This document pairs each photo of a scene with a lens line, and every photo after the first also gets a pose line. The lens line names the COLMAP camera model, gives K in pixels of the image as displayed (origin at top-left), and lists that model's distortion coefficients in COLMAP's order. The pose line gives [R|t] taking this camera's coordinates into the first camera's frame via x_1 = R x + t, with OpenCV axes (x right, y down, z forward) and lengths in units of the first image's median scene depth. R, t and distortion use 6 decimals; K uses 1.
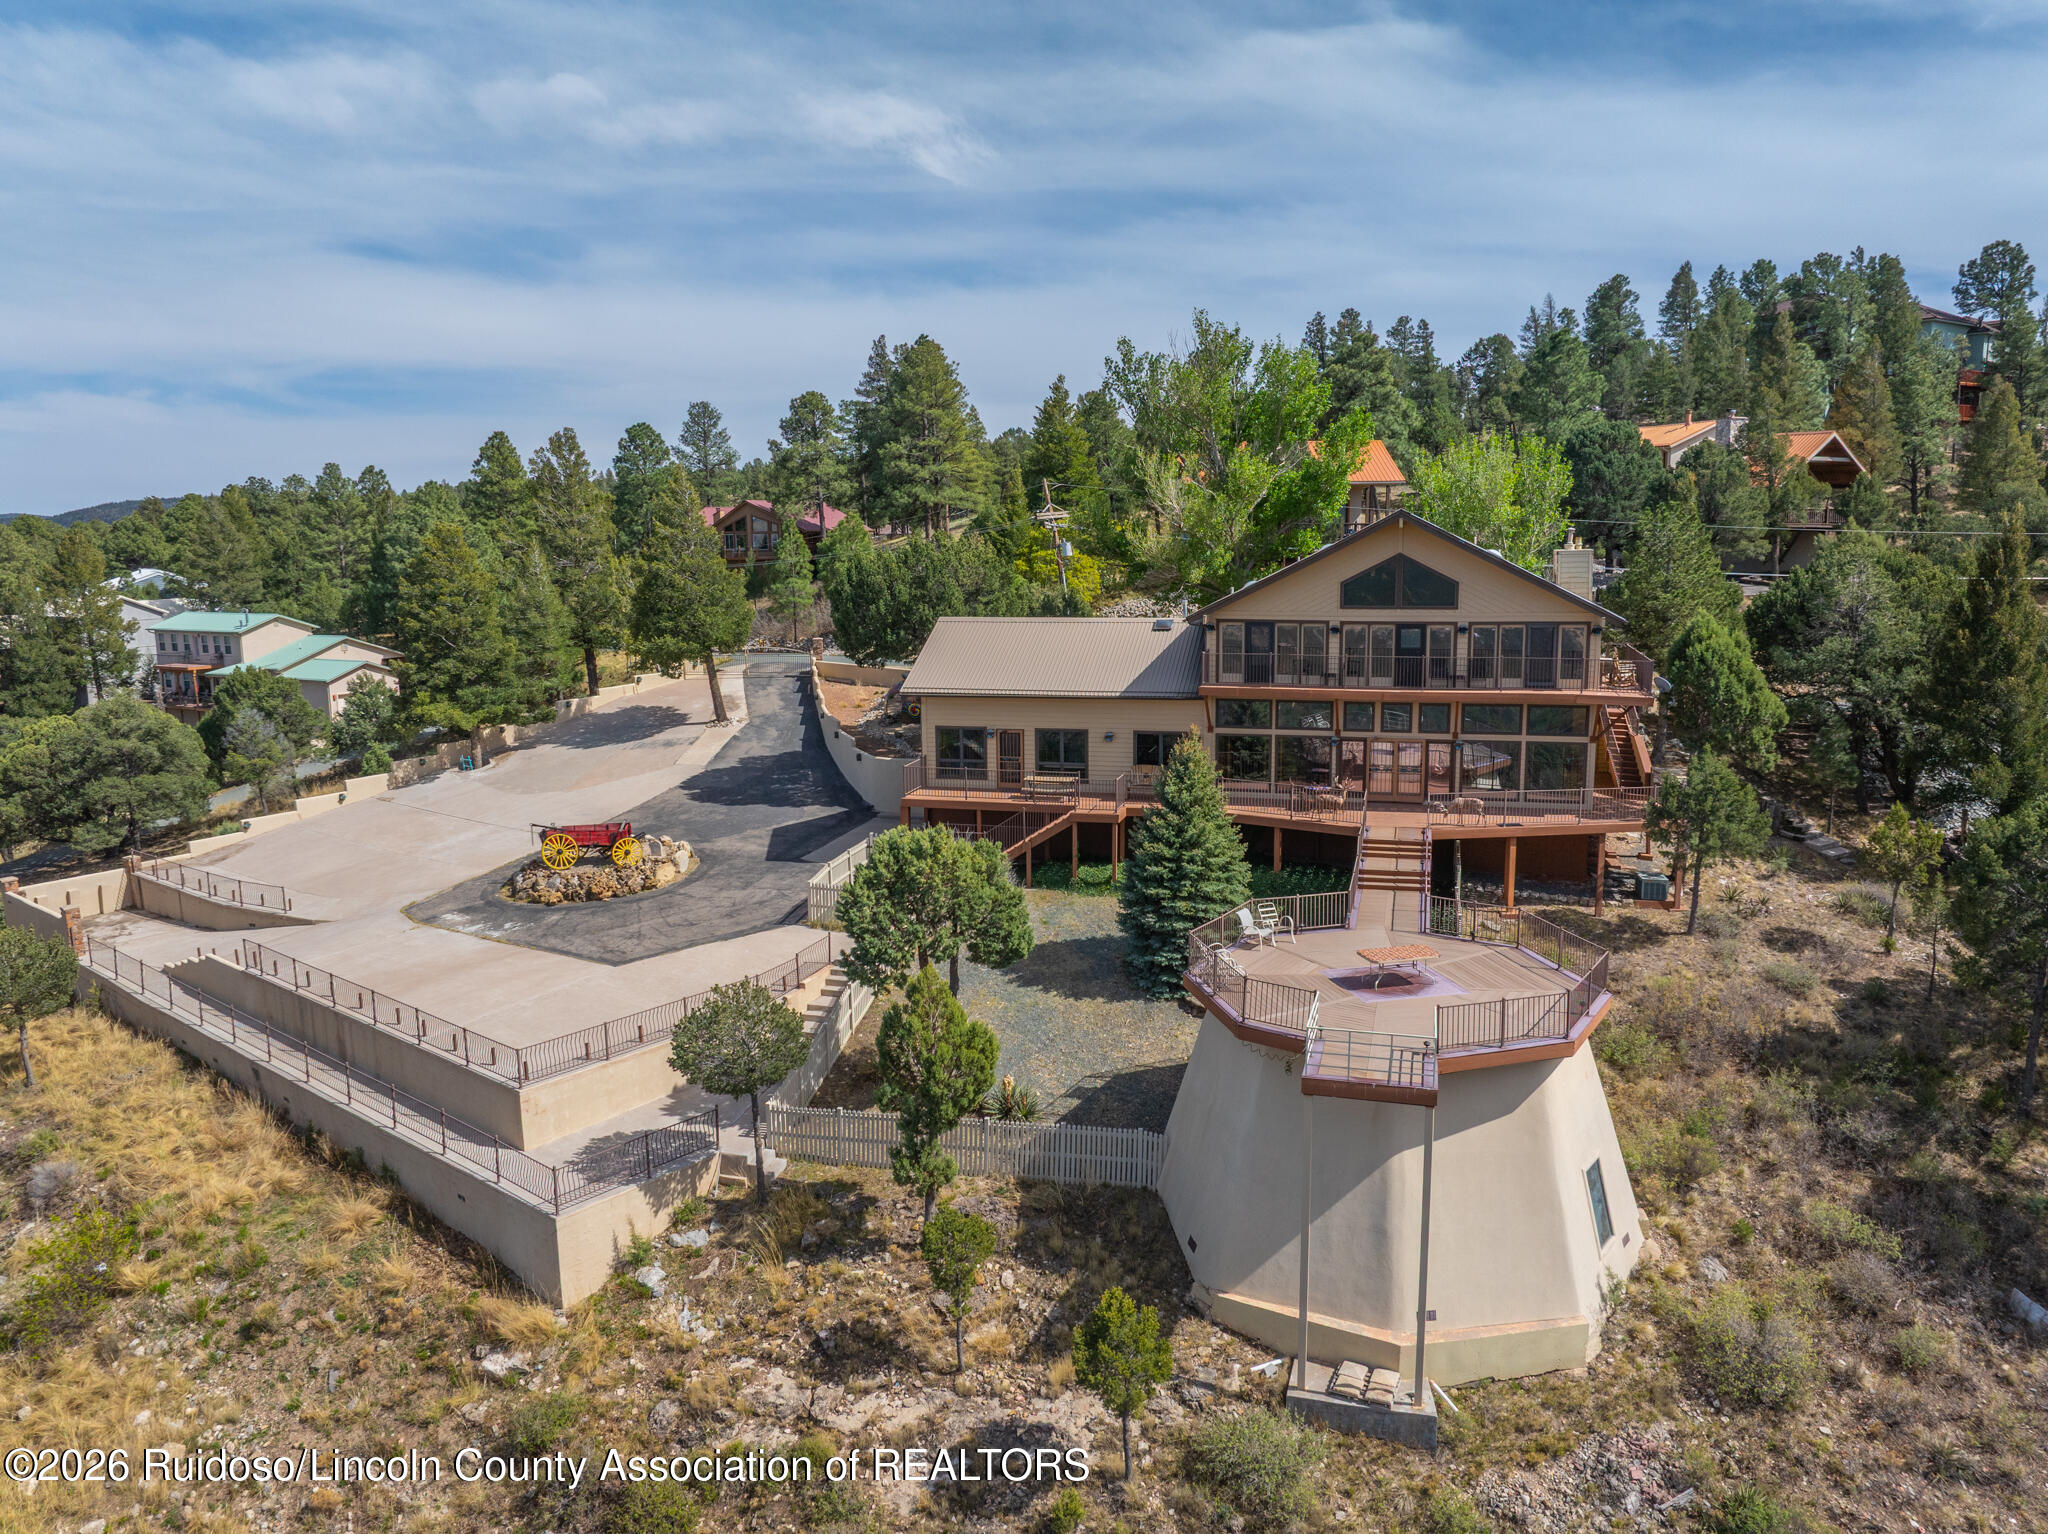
lens RADIAL K [[1441.2, 0, 1029.8], [0, 1441.2, 764.4], [0, 0, 1]] dist [-0.047275, 0.014580]
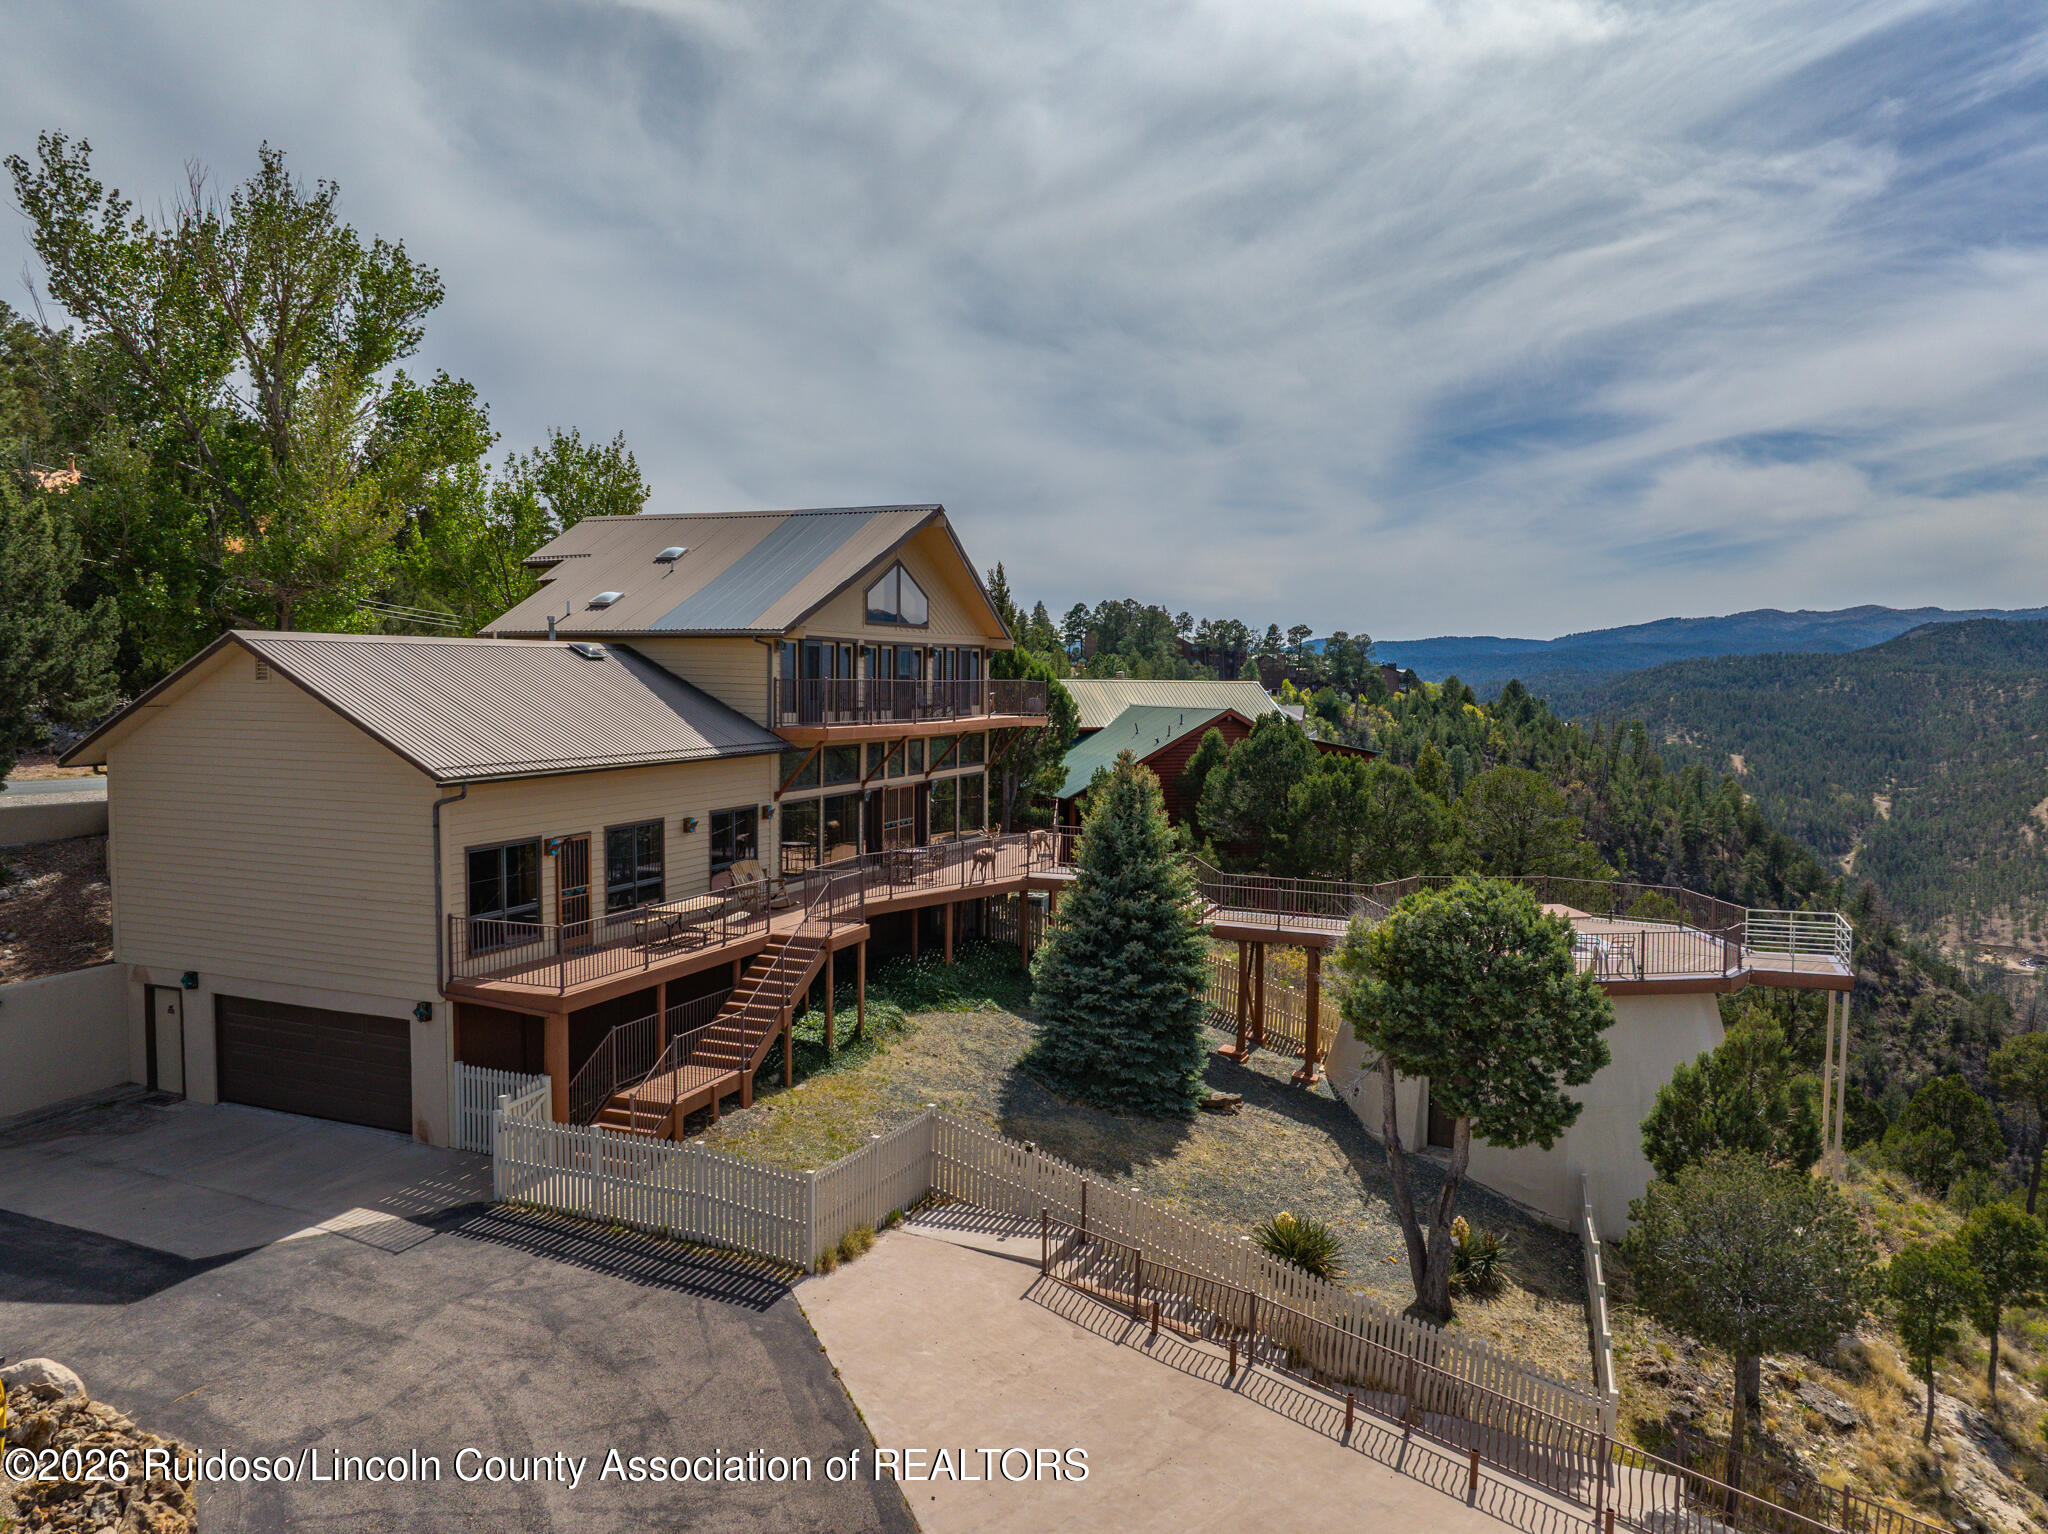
lens RADIAL K [[1441.2, 0, 1039.8], [0, 1441.2, 777.3], [0, 0, 1]] dist [-0.047275, 0.014580]
pose [[0.115107, -0.055474, 0.991803, -0.546264], [0.149869, 0.987980, 0.037867, -0.041531], [-0.981983, 0.144281, 0.122037, 0.819346]]
